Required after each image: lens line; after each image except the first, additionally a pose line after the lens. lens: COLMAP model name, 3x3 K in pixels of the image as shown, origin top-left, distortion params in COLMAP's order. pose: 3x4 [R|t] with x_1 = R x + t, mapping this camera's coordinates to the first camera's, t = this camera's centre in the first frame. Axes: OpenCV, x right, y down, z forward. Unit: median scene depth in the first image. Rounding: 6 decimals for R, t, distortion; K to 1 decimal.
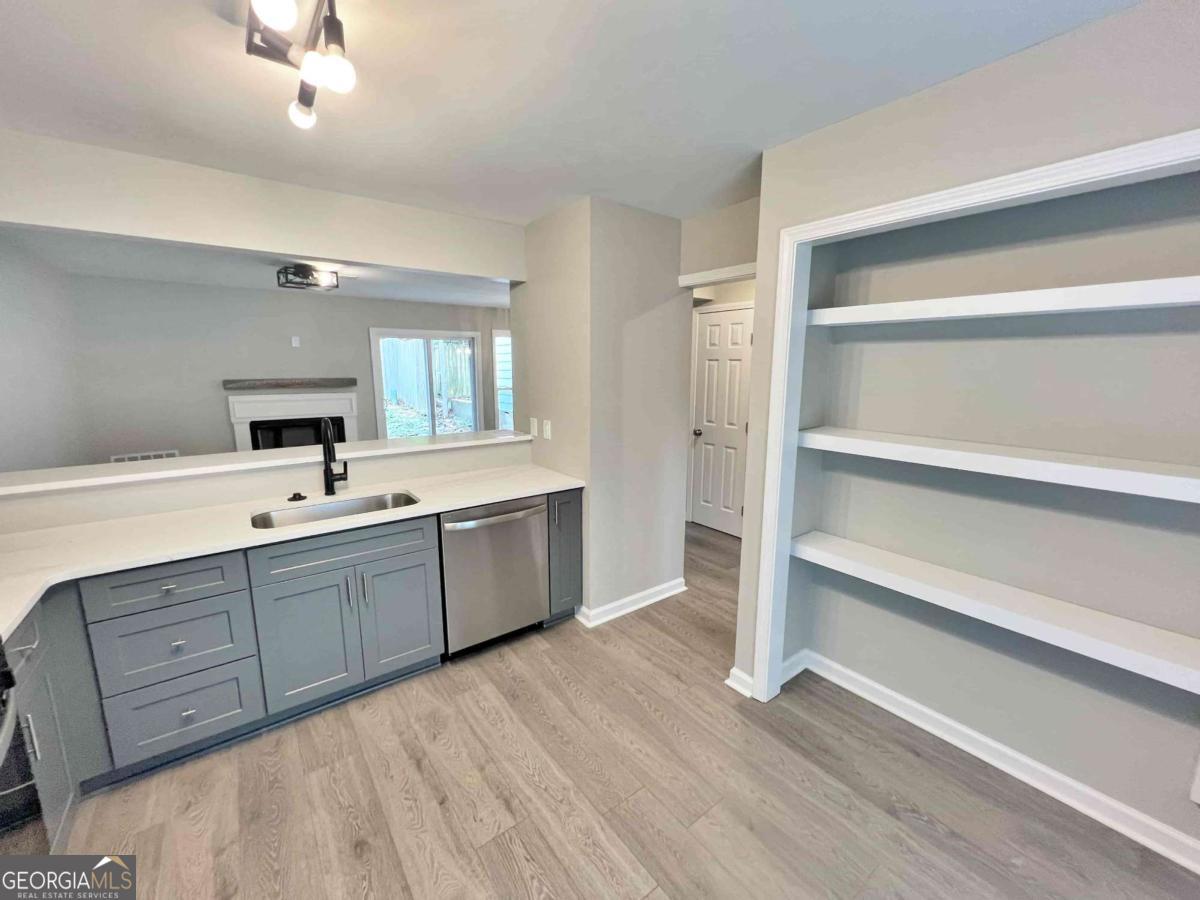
lens RADIAL K [[479.2, 0, 600.0], [0, 479.2, 450.0], [0, 0, 1]] dist [-0.001708, 0.000000]
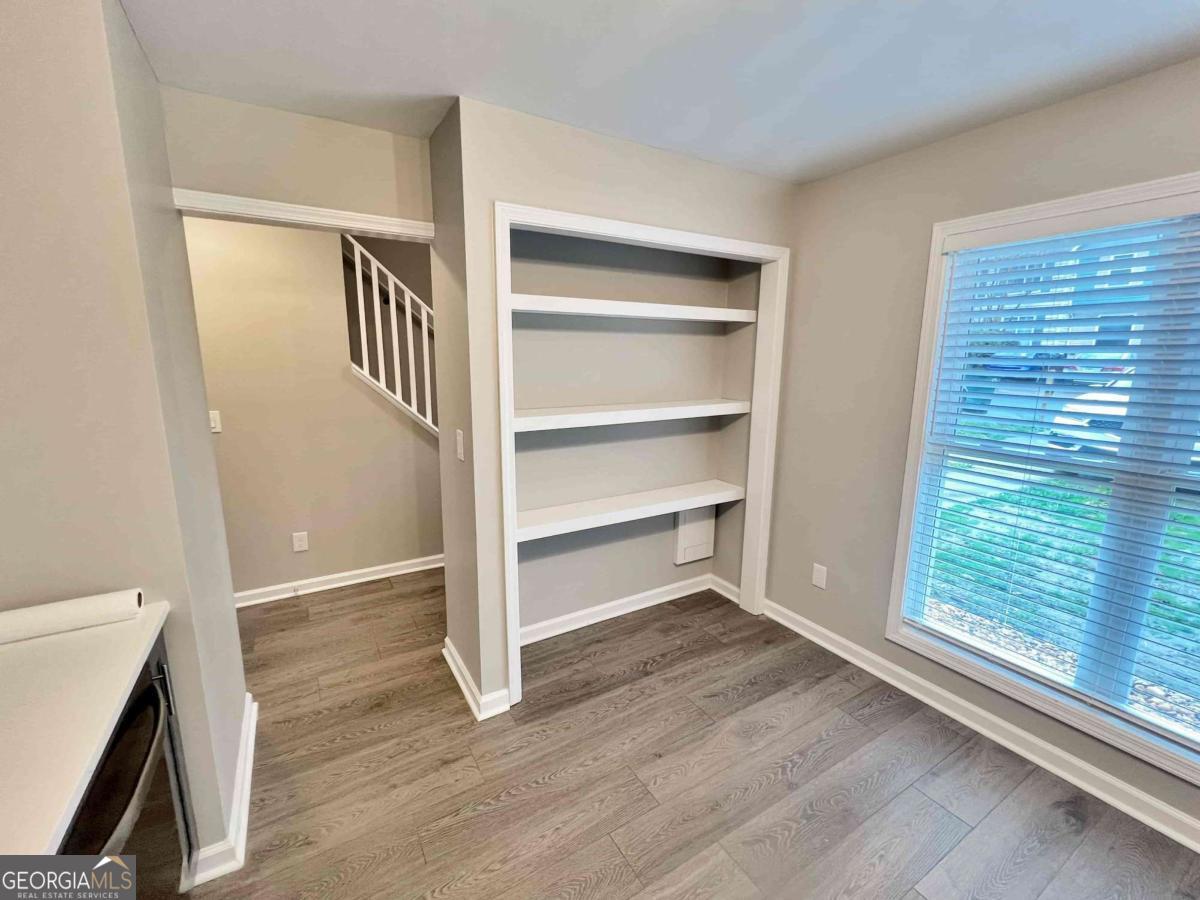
lens RADIAL K [[511.2, 0, 600.0], [0, 511.2, 450.0], [0, 0, 1]] dist [-0.000848, -0.000053]
pose [[0.109114, -0.189525, 0.975794, -0.639661], [0.169241, 0.970865, 0.169643, -0.128092], [-0.979516, 0.146634, 0.138011, 0.733252]]
